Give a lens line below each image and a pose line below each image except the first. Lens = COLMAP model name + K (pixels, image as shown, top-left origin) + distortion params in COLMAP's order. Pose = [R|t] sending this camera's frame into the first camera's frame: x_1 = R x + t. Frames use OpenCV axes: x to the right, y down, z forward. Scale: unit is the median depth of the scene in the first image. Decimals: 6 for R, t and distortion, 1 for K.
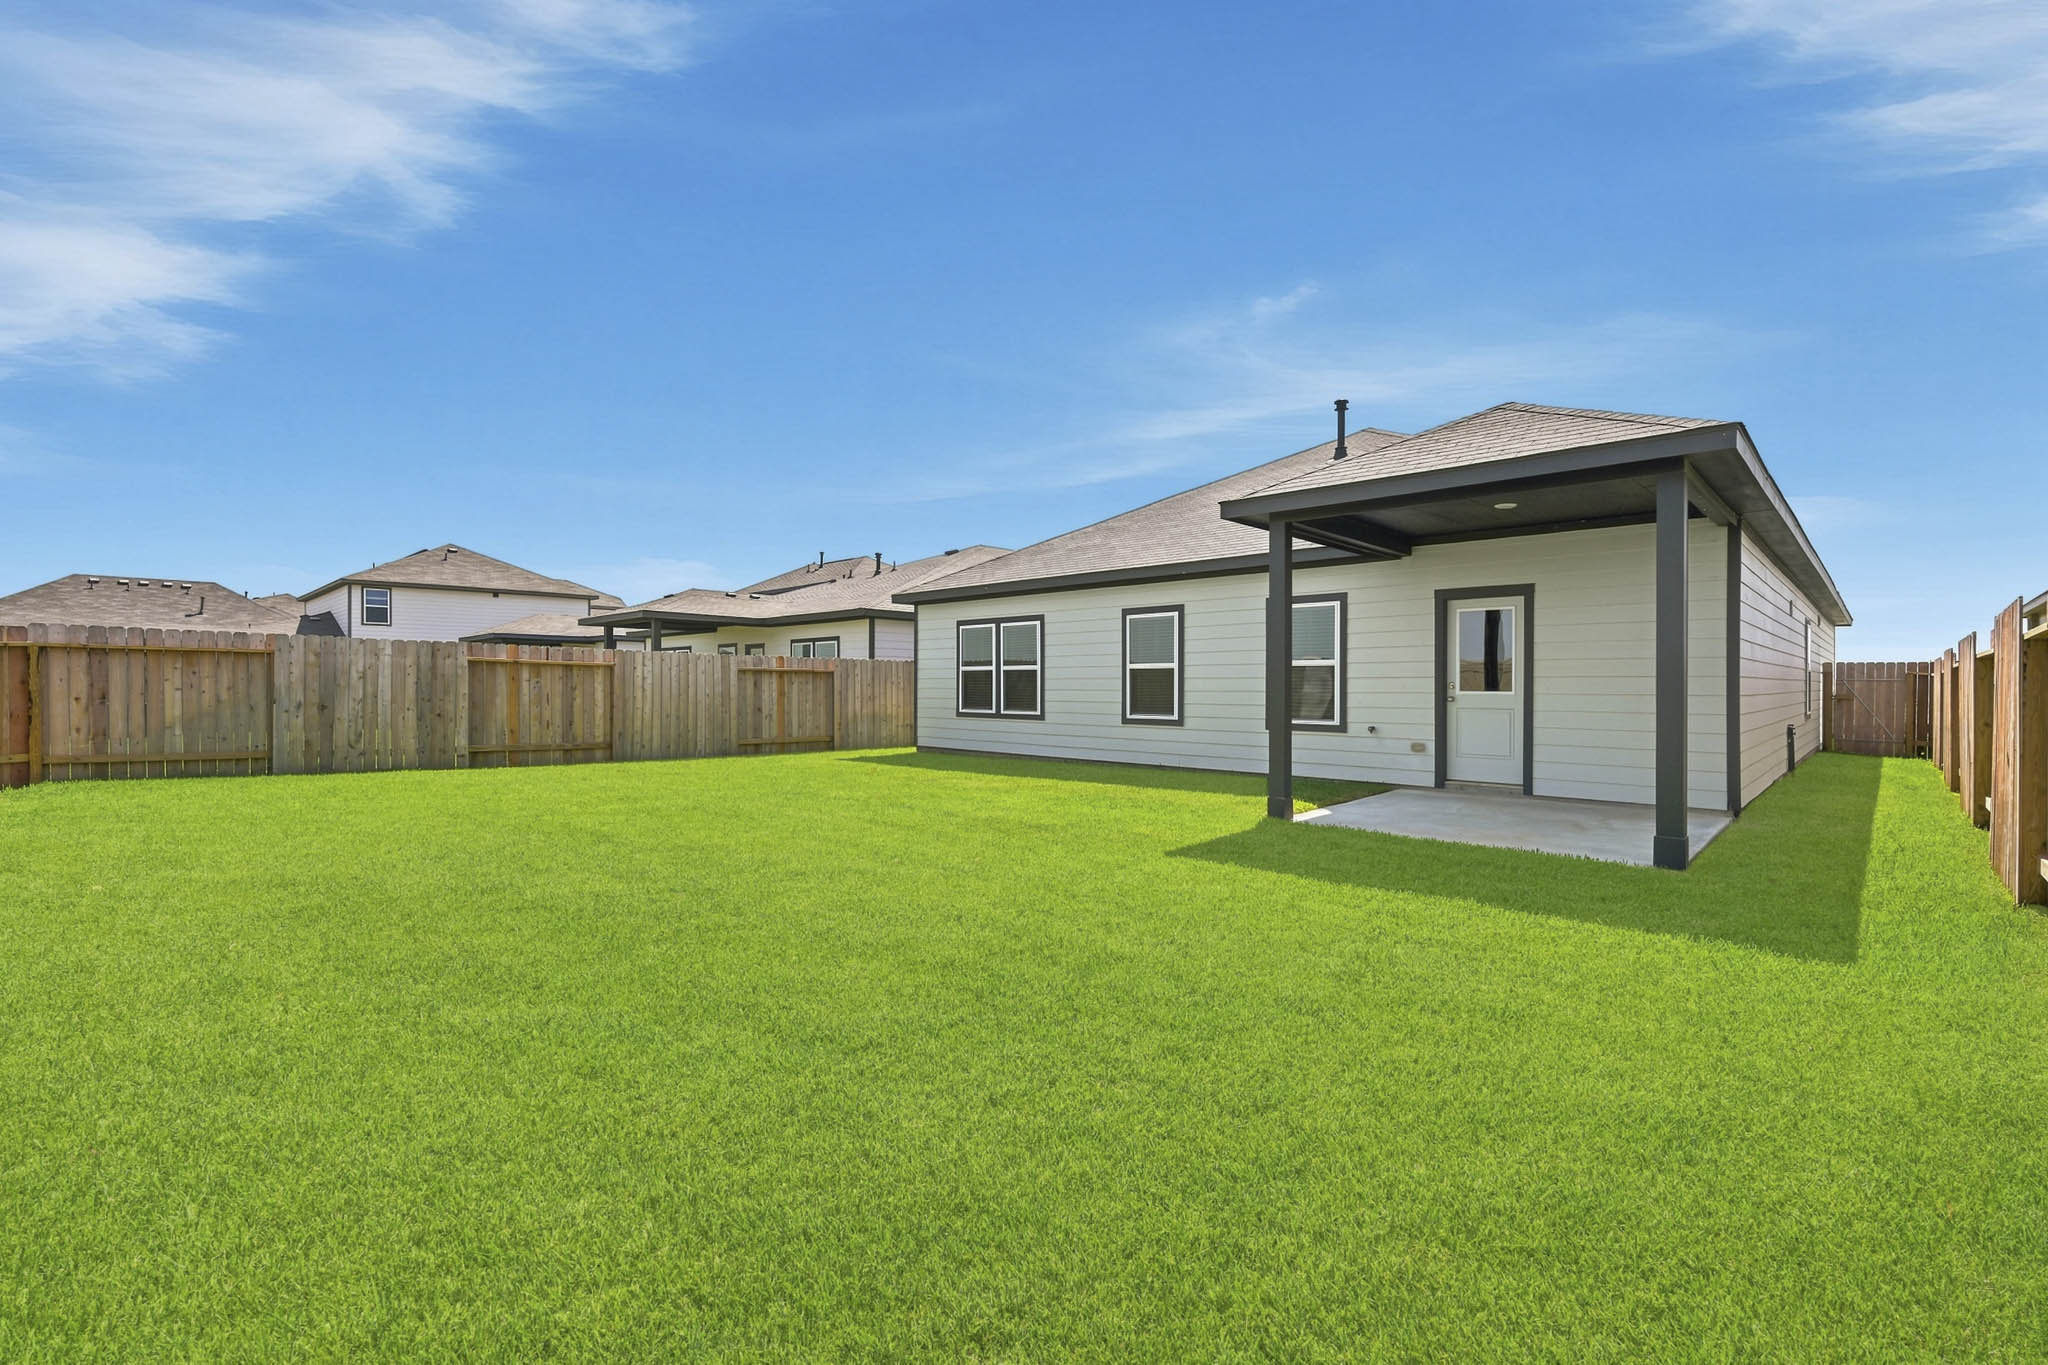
lens RADIAL K [[903.9, 0, 1024.0], [0, 903.9, 682.5], [0, 0, 1]] dist [-0.001832, -0.000042]
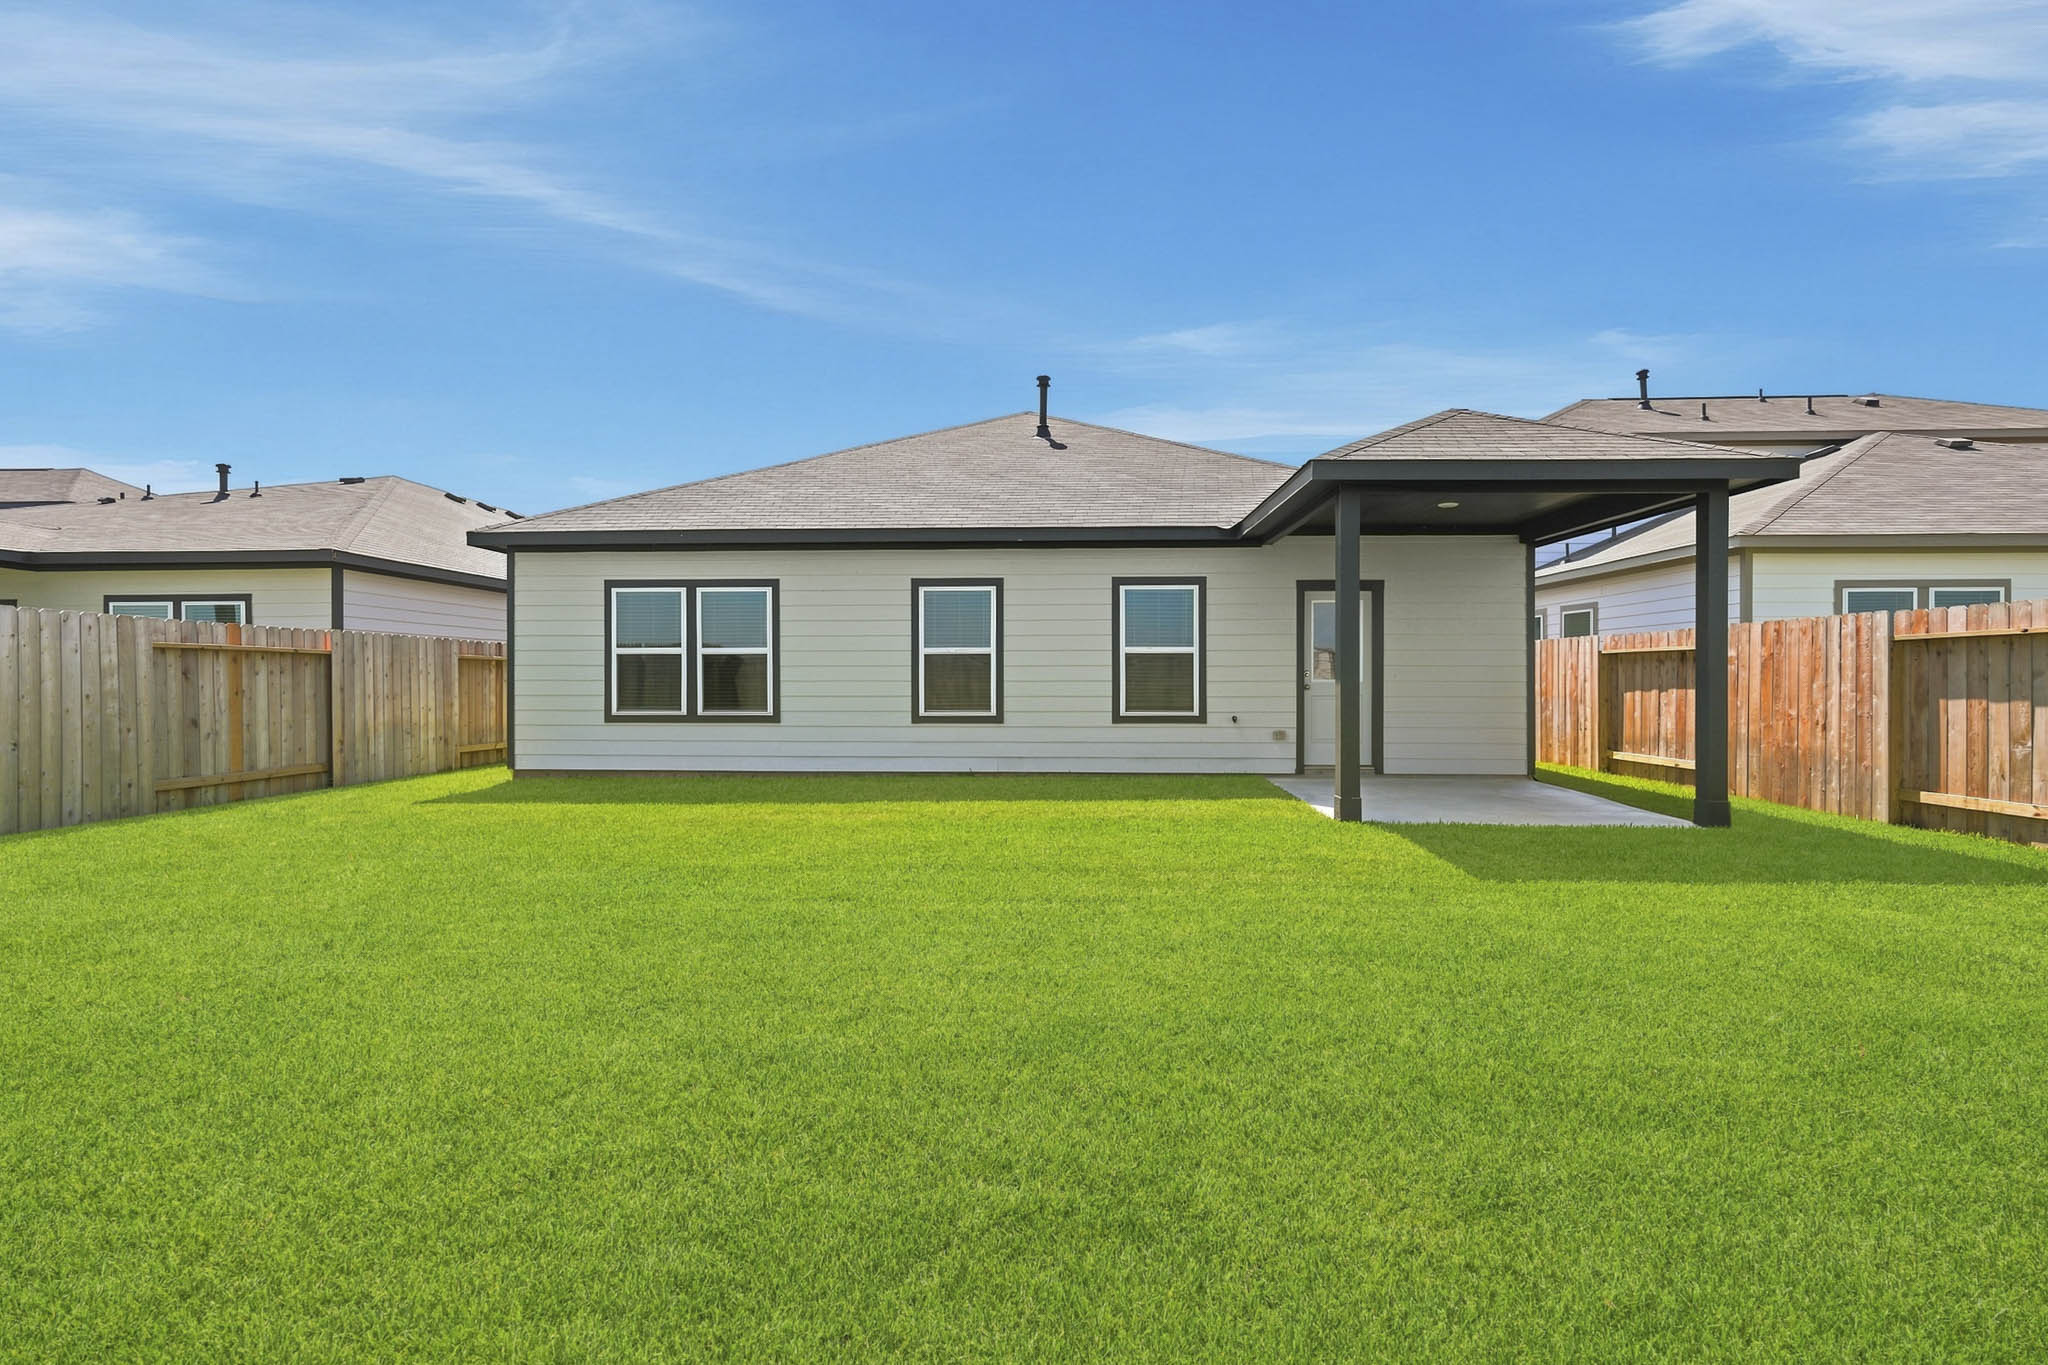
lens RADIAL K [[903.9, 0, 1024.0], [0, 903.9, 682.5], [0, 0, 1]] dist [-0.001832, -0.000042]
pose [[0.741258, -0.008661, 0.671164, -0.307760], [0.000921, 0.999929, 0.011887, 0.000487], [-0.671219, -0.008194, 0.741214, 0.302600]]
